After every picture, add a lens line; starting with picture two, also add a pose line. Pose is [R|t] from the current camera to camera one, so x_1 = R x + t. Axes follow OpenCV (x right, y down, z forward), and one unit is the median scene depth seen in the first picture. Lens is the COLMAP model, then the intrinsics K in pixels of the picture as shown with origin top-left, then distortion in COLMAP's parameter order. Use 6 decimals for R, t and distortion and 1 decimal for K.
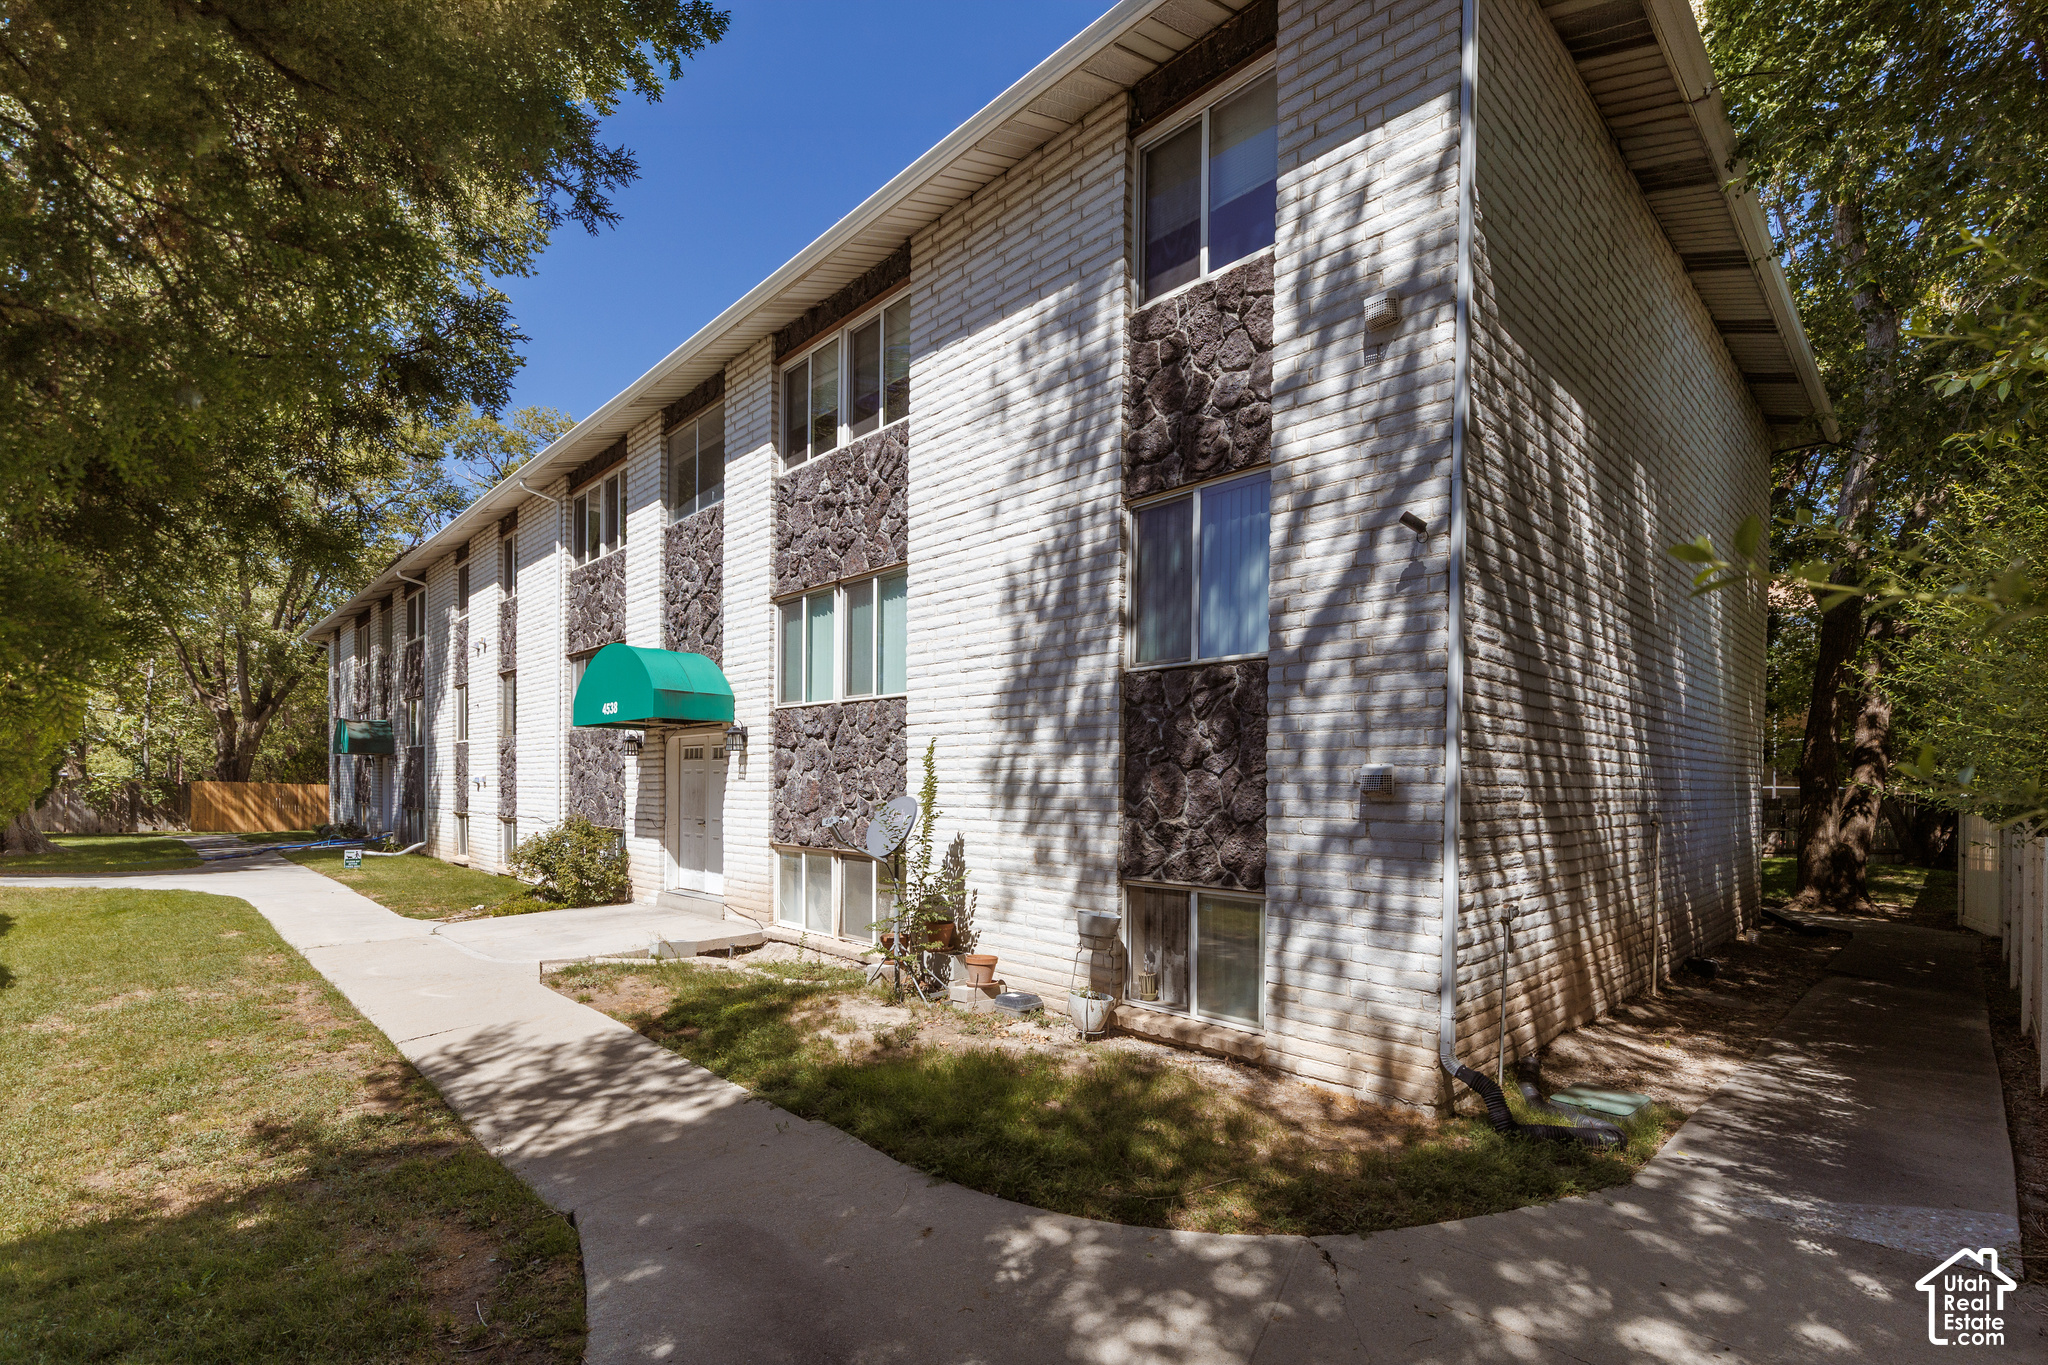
lens RADIAL K [[925.8, 0, 1024.9], [0, 925.8, 795.4], [0, 0, 1]] dist [0.002482, 0.000043]
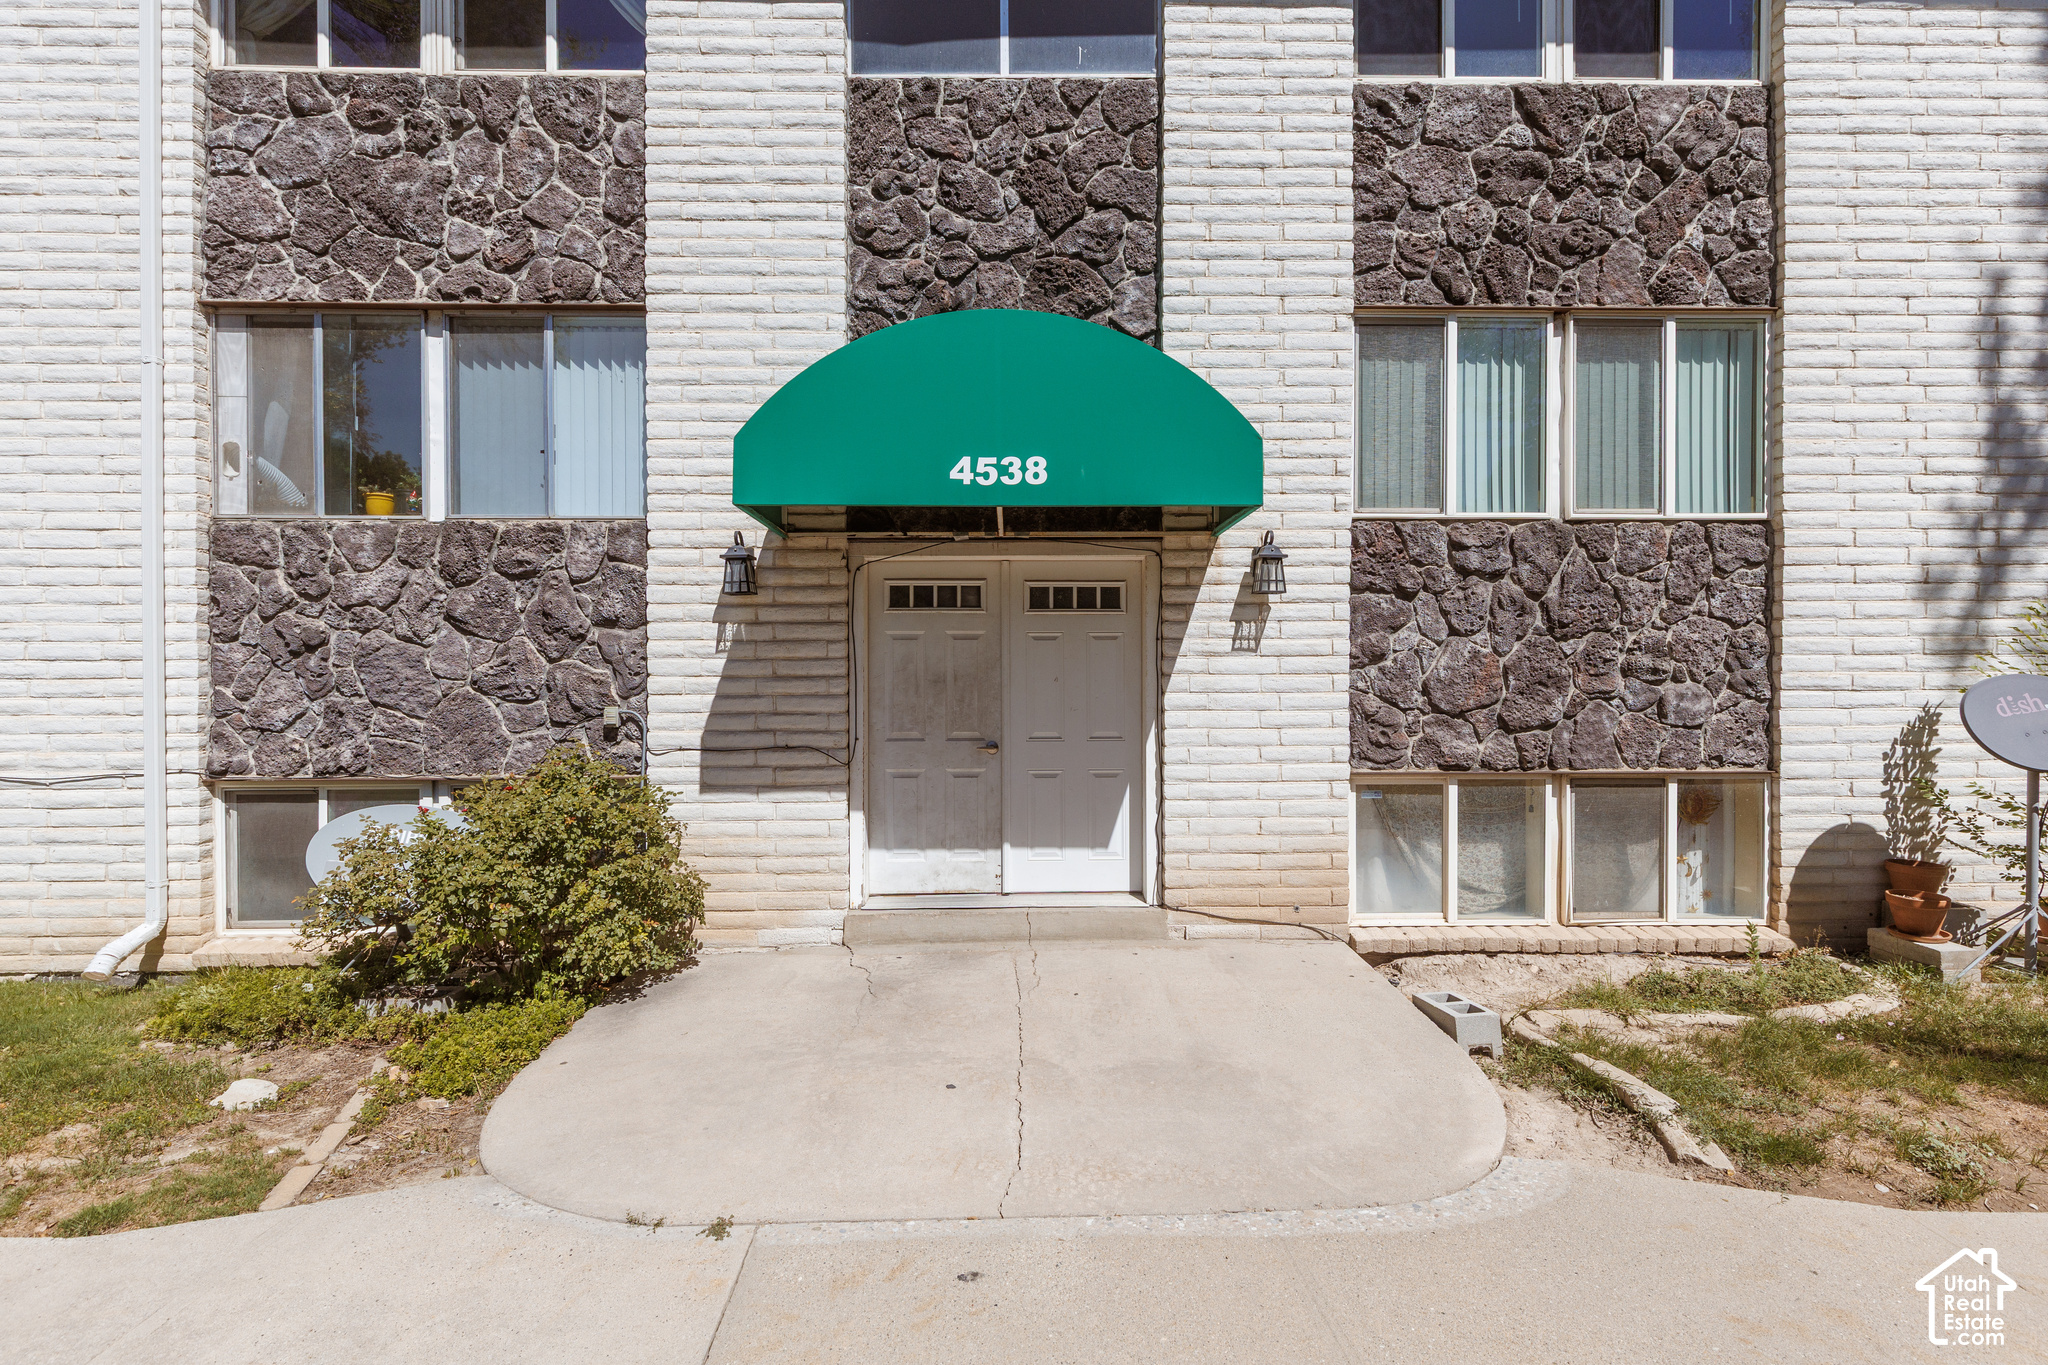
lens RADIAL K [[918.7, 0, 1028.1], [0, 918.7, 674.3], [0, 0, 1]] dist [0.007701, 0.000066]
pose [[0.692625, -0.011163, 0.721211, -0.793063], [0.015822, 0.999875, 0.000282, -0.007068], [-0.721124, 0.011216, 0.692715, 0.783477]]
